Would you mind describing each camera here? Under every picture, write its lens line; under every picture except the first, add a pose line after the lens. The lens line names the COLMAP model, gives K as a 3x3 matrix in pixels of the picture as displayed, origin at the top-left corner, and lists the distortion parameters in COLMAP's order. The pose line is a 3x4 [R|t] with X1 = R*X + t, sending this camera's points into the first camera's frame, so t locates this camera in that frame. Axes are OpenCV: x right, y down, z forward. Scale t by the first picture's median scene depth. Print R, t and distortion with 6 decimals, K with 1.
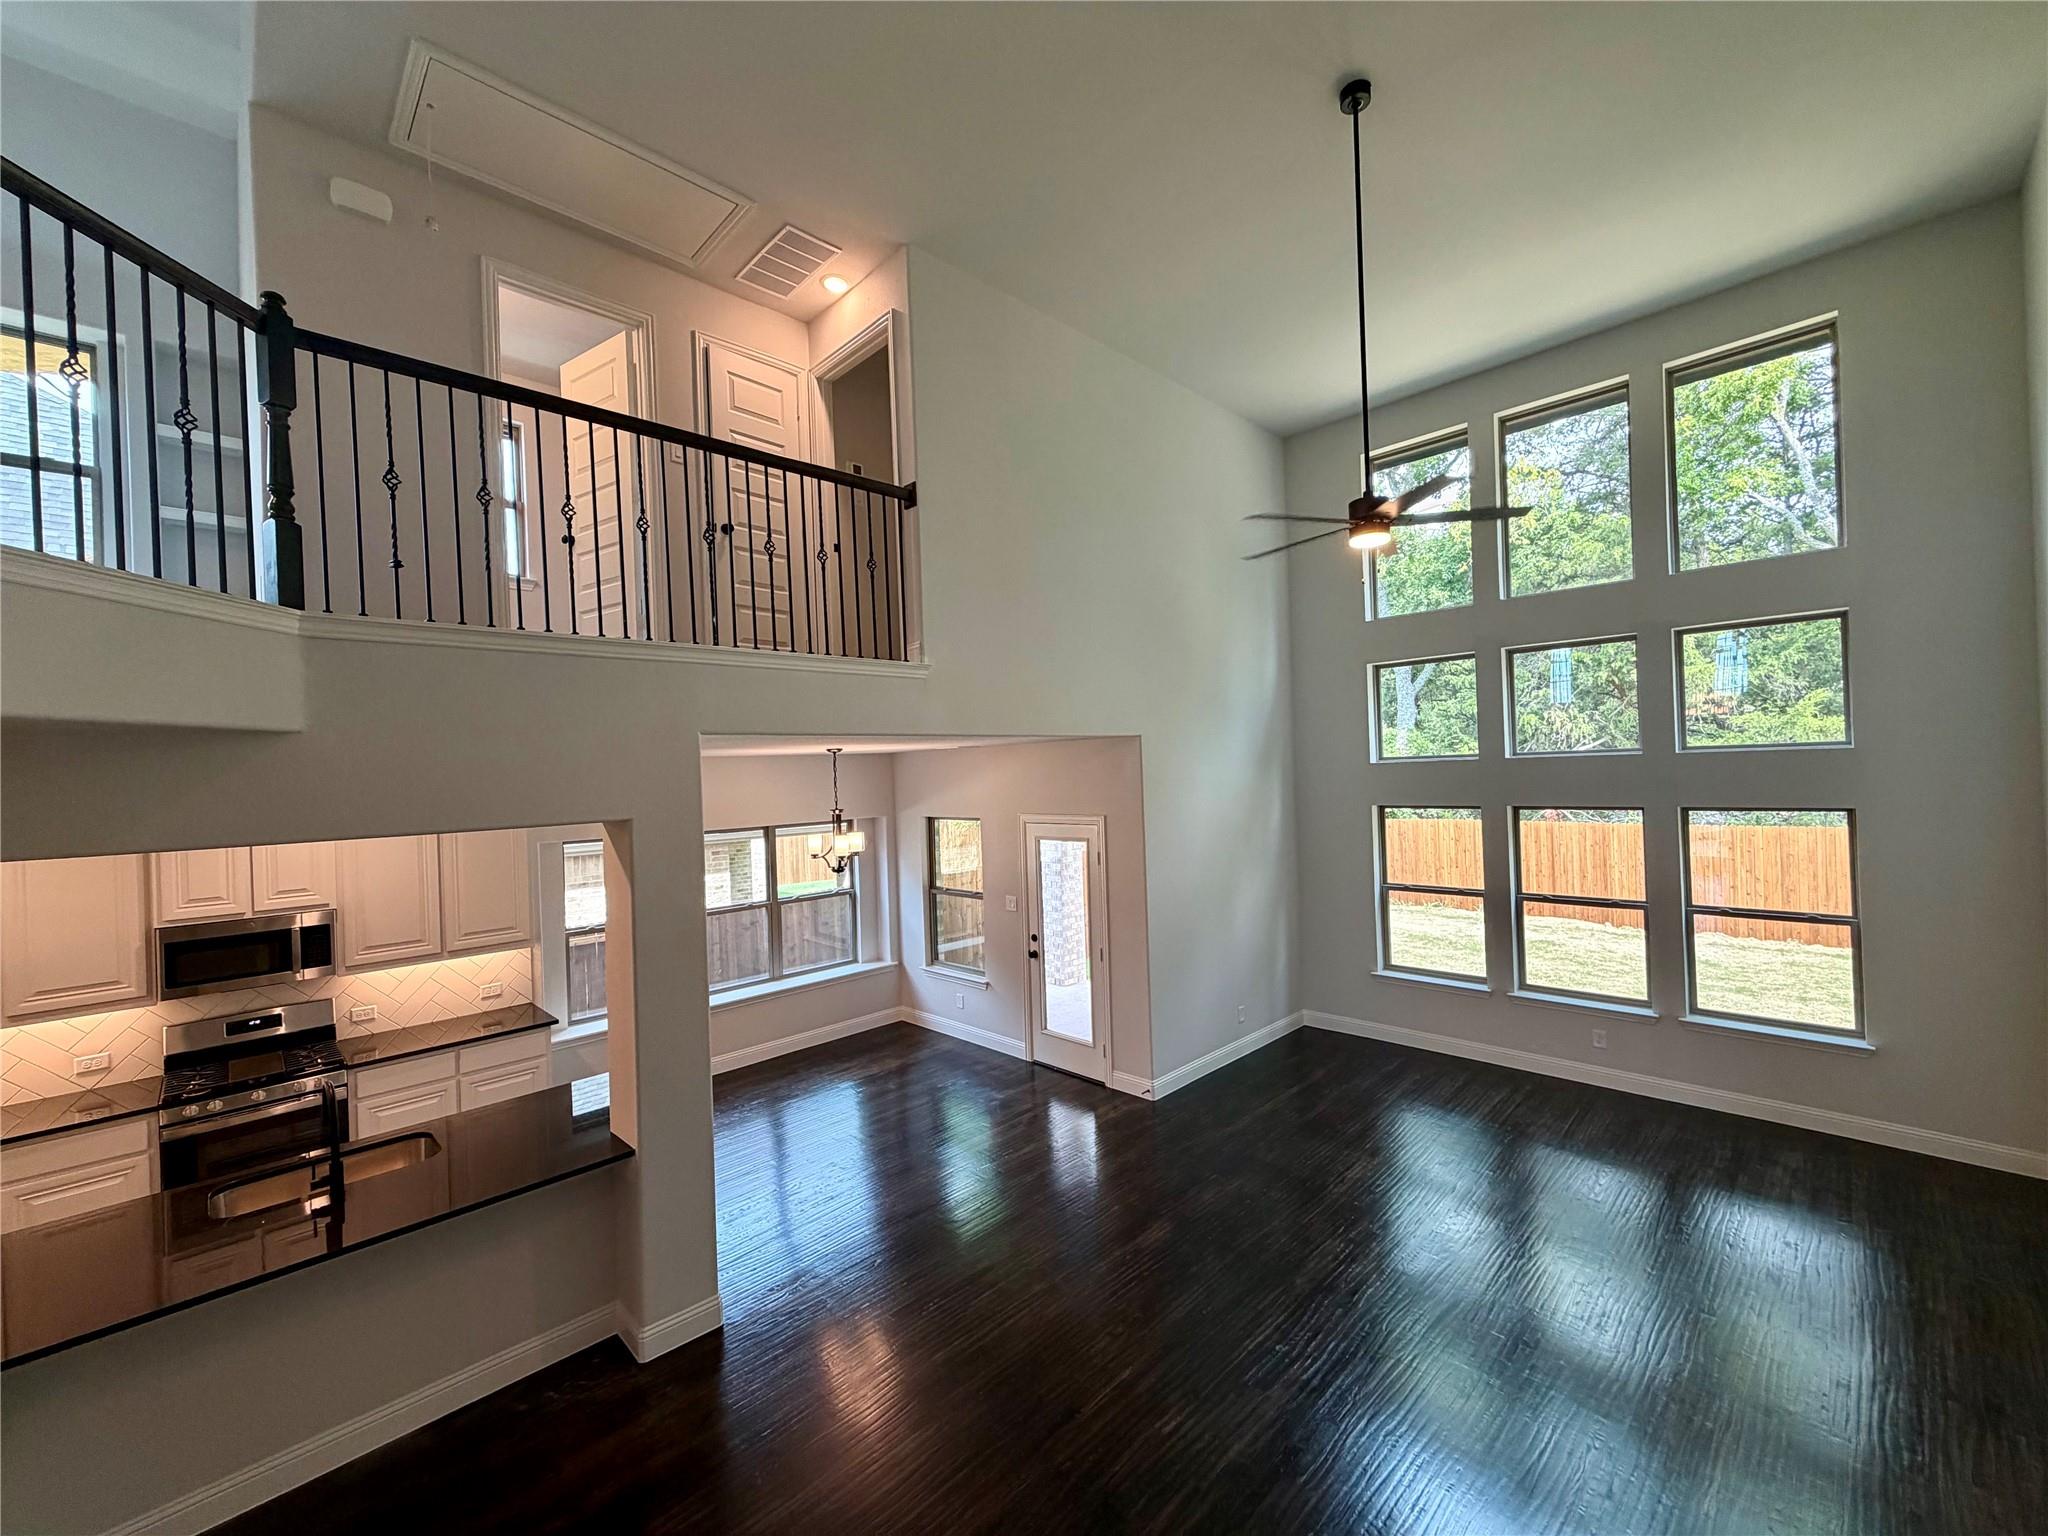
lens RADIAL K [[816.1, 0, 1024.0], [0, 816.1, 768.0], [0, 0, 1]] dist [0.001201, 0.000037]
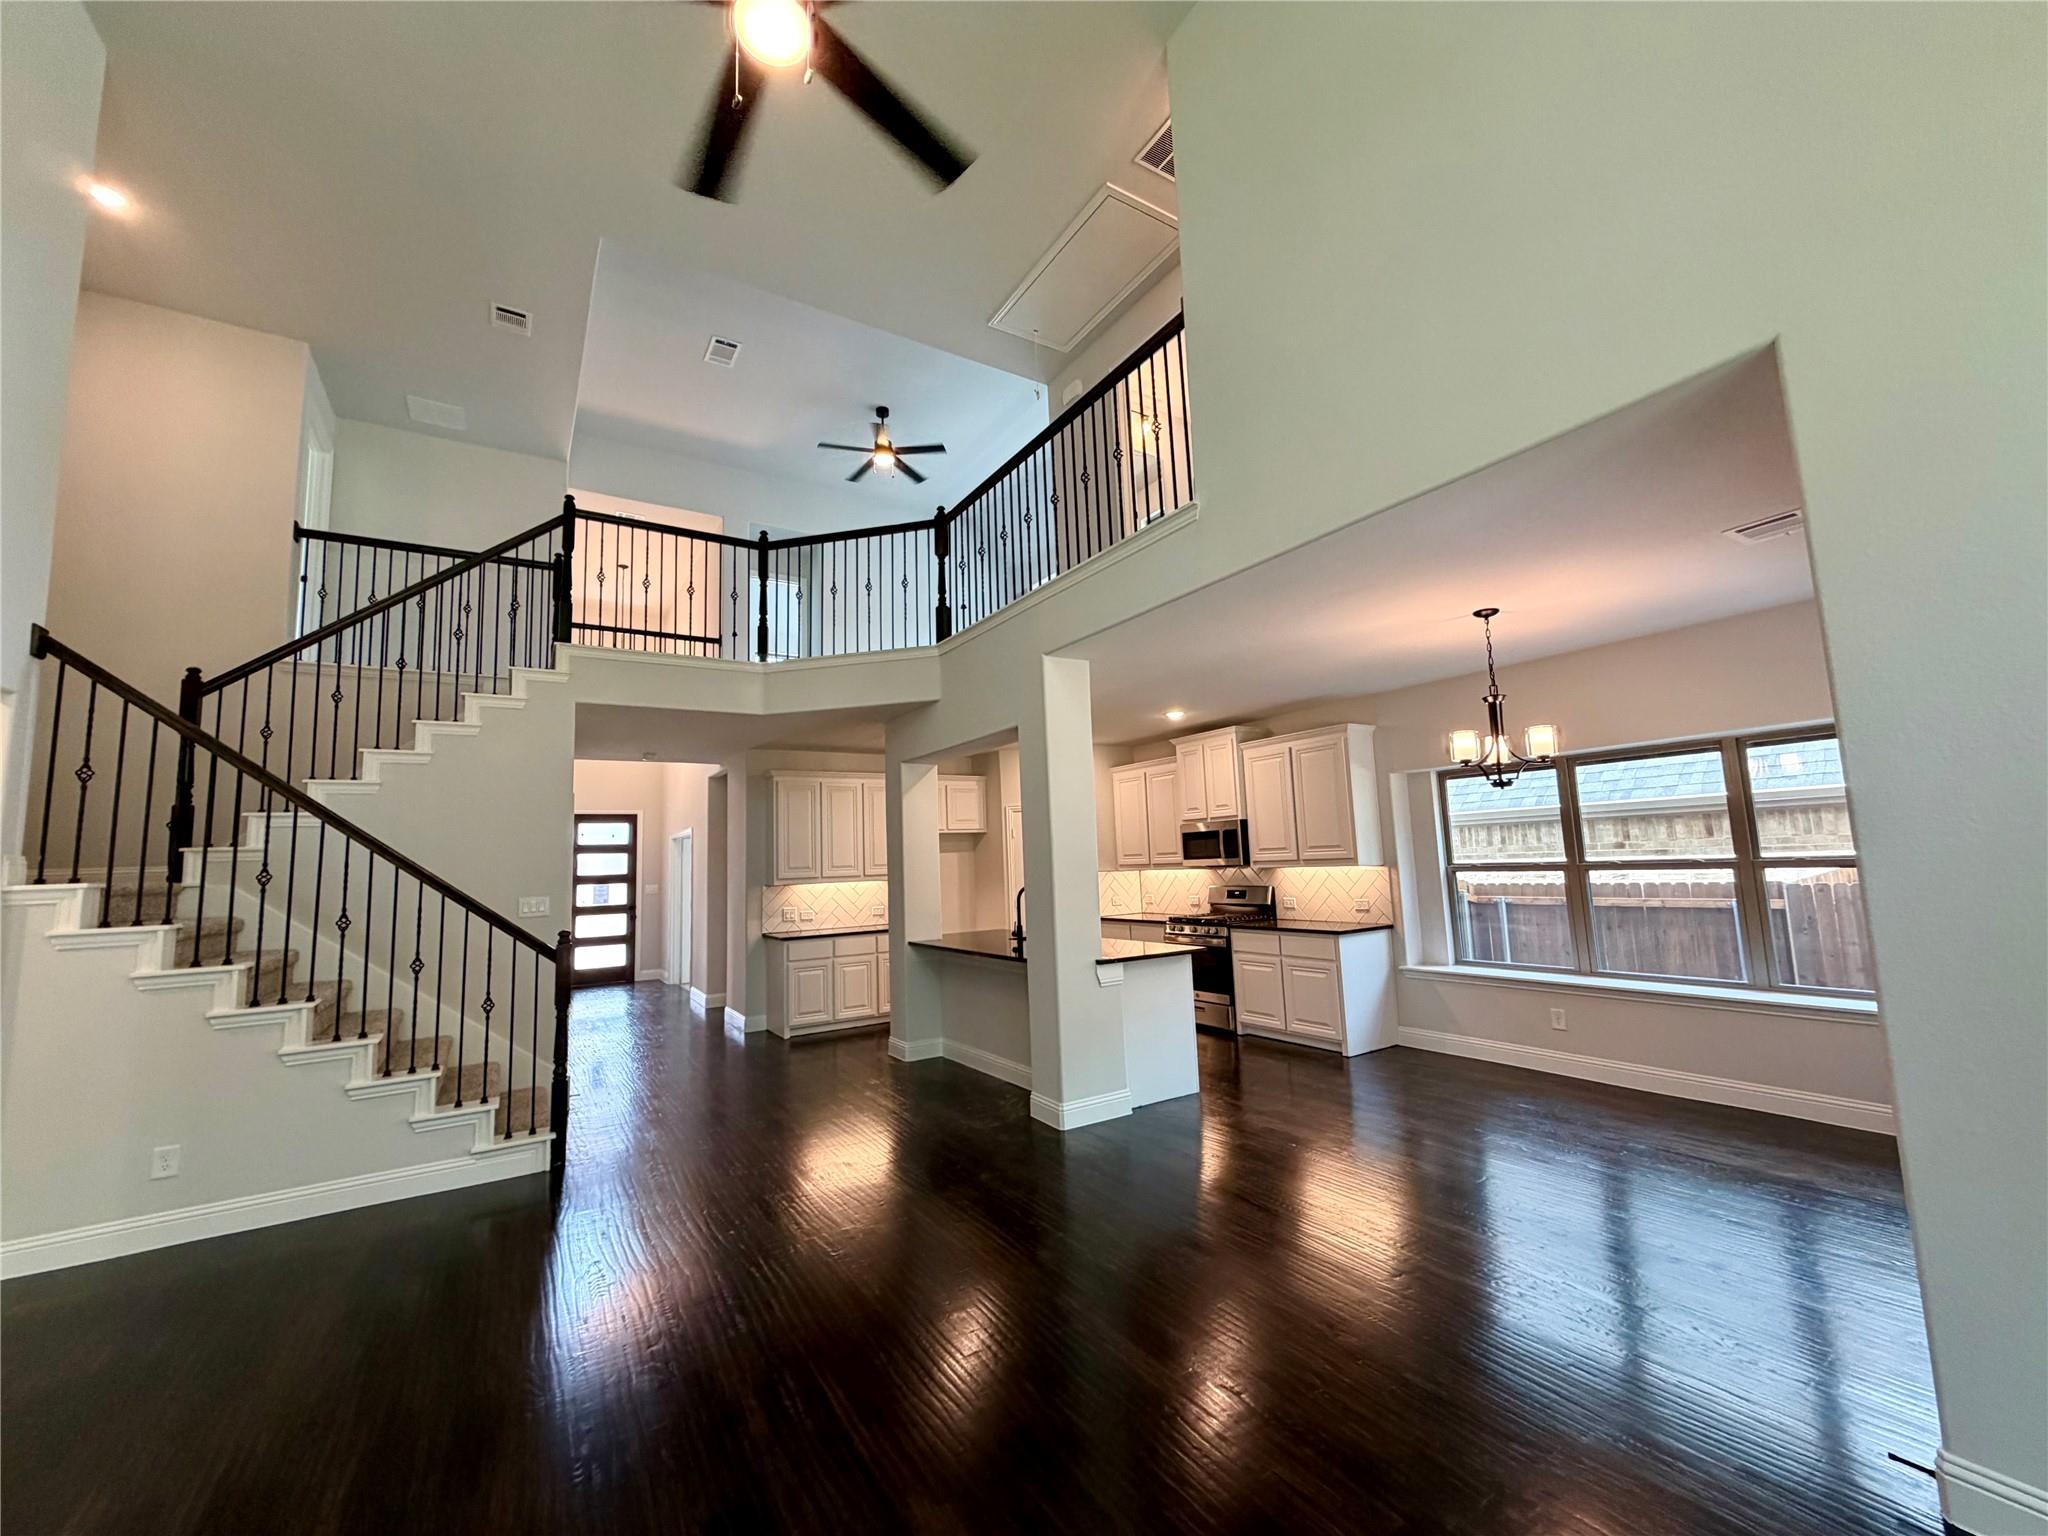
lens RADIAL K [[816.1, 0, 1024.0], [0, 816.1, 768.0], [0, 0, 1]] dist [0.001201, 0.000037]
pose [[-0.214132, -0.069699, -0.974315, 0.669416], [0.049790, 0.995376, -0.082148, 0.184198], [0.975535, -0.066102, -0.209671, 0.950743]]
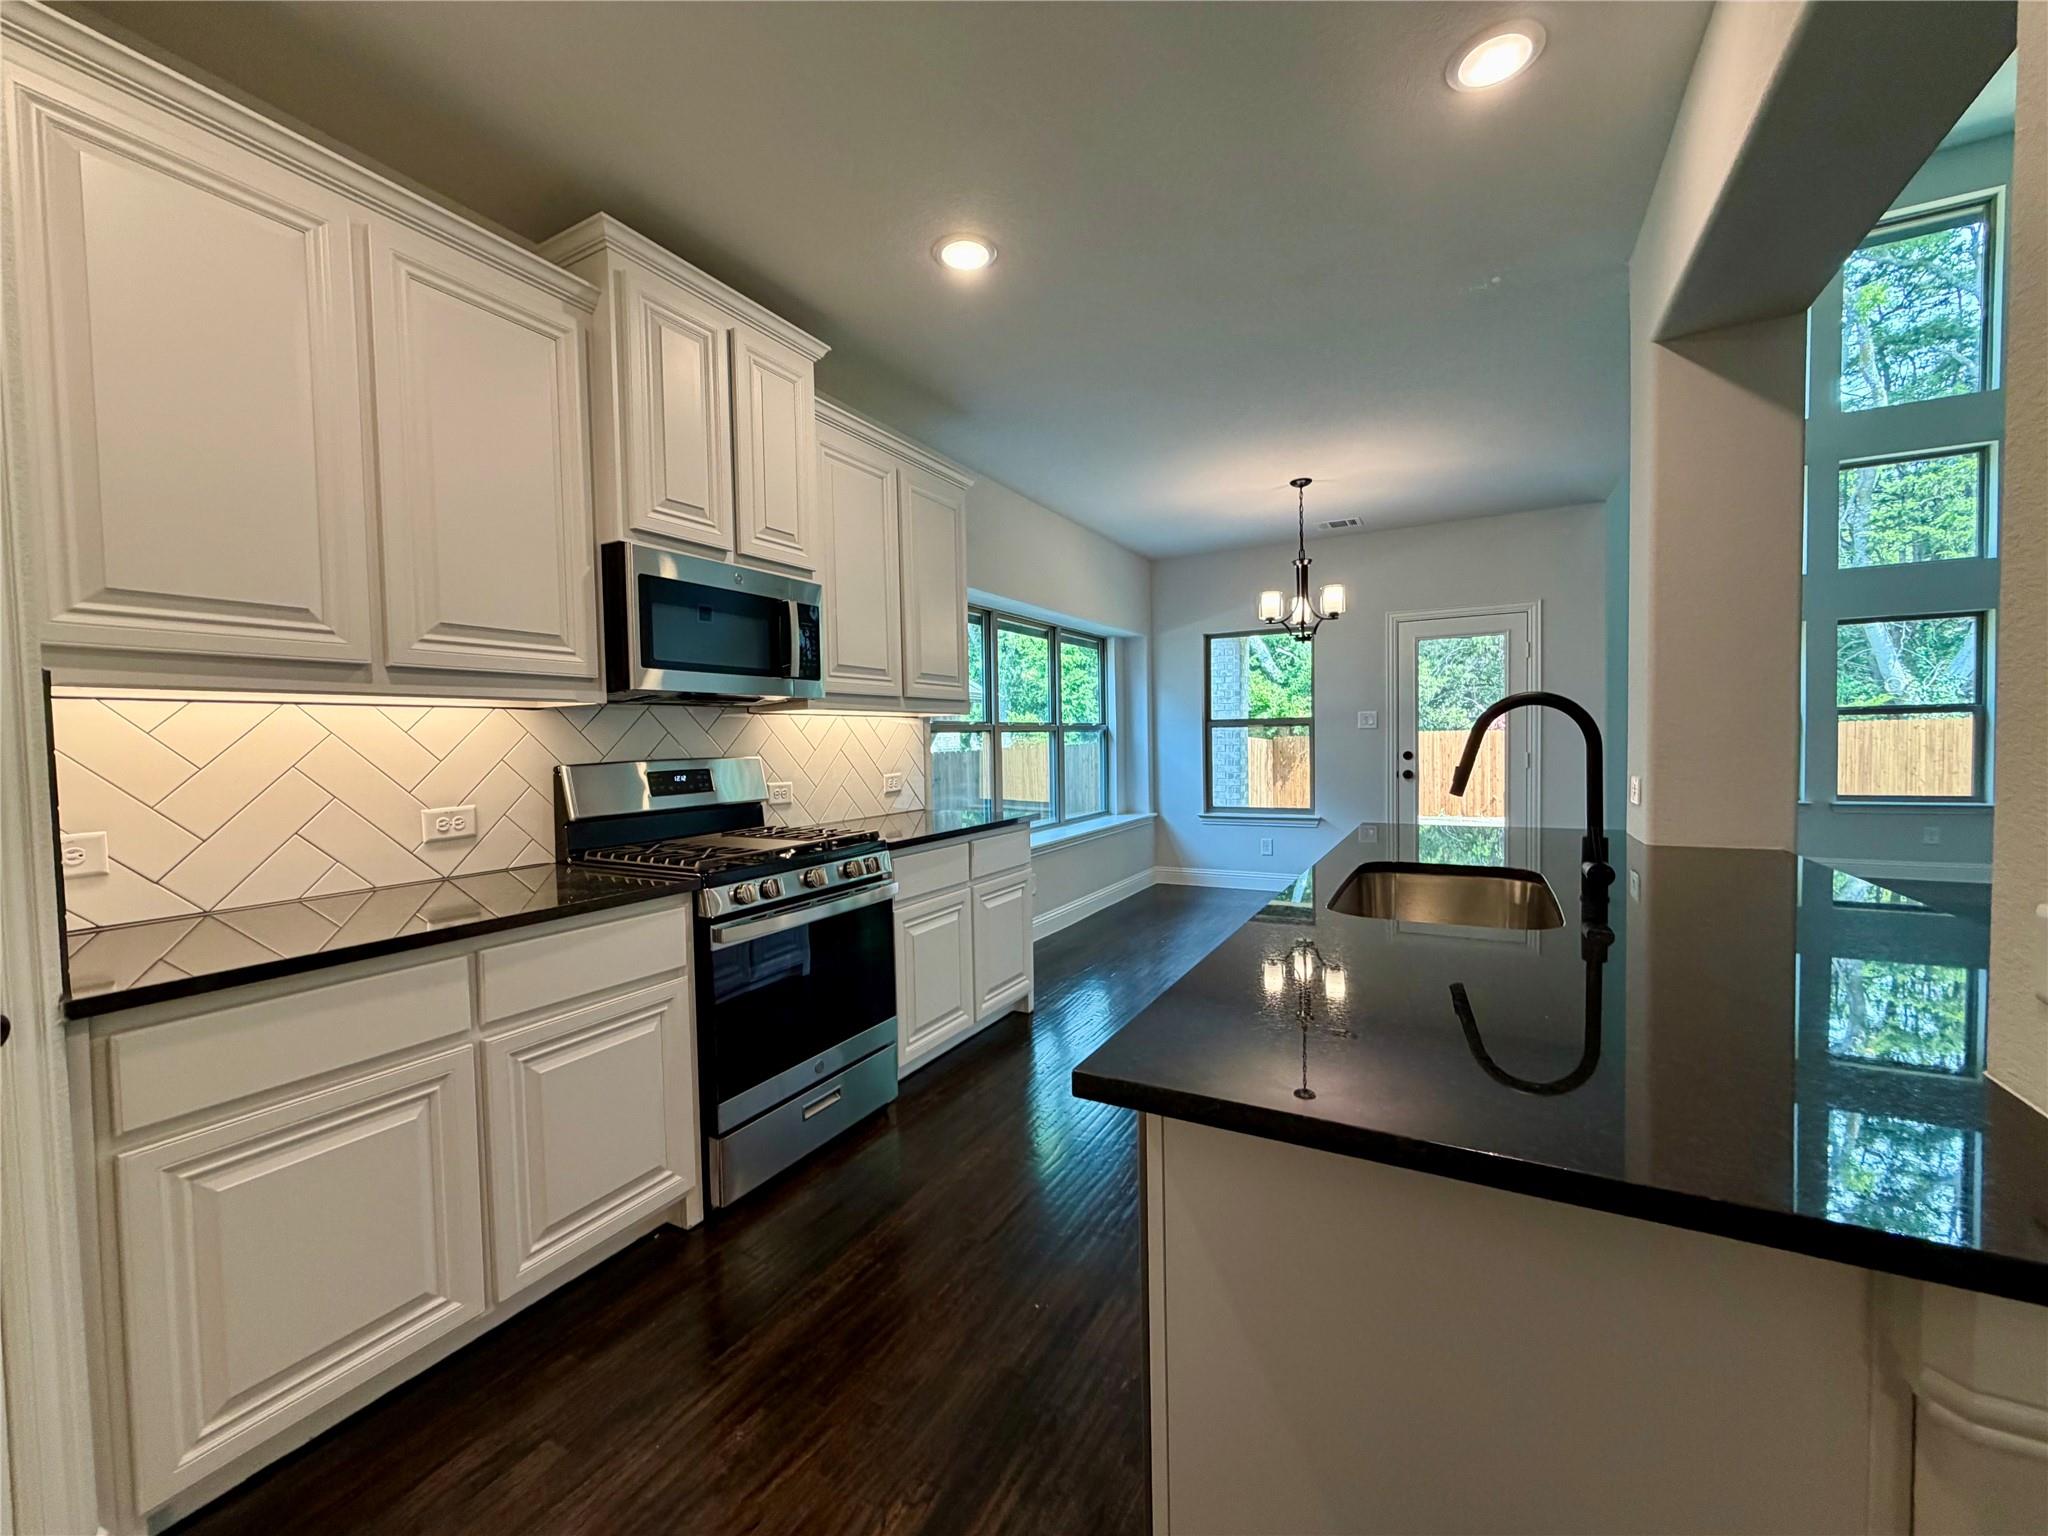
lens RADIAL K [[816.1, 0, 1024.0], [0, 816.1, 768.0], [0, 0, 1]] dist [0.001201, 0.000037]
pose [[0.956925, 0.005722, 0.290280, -0.887214], [-0.014489, 0.999501, 0.028059, 0.288099], [-0.289975, -0.031056, 0.956530, 0.415166]]
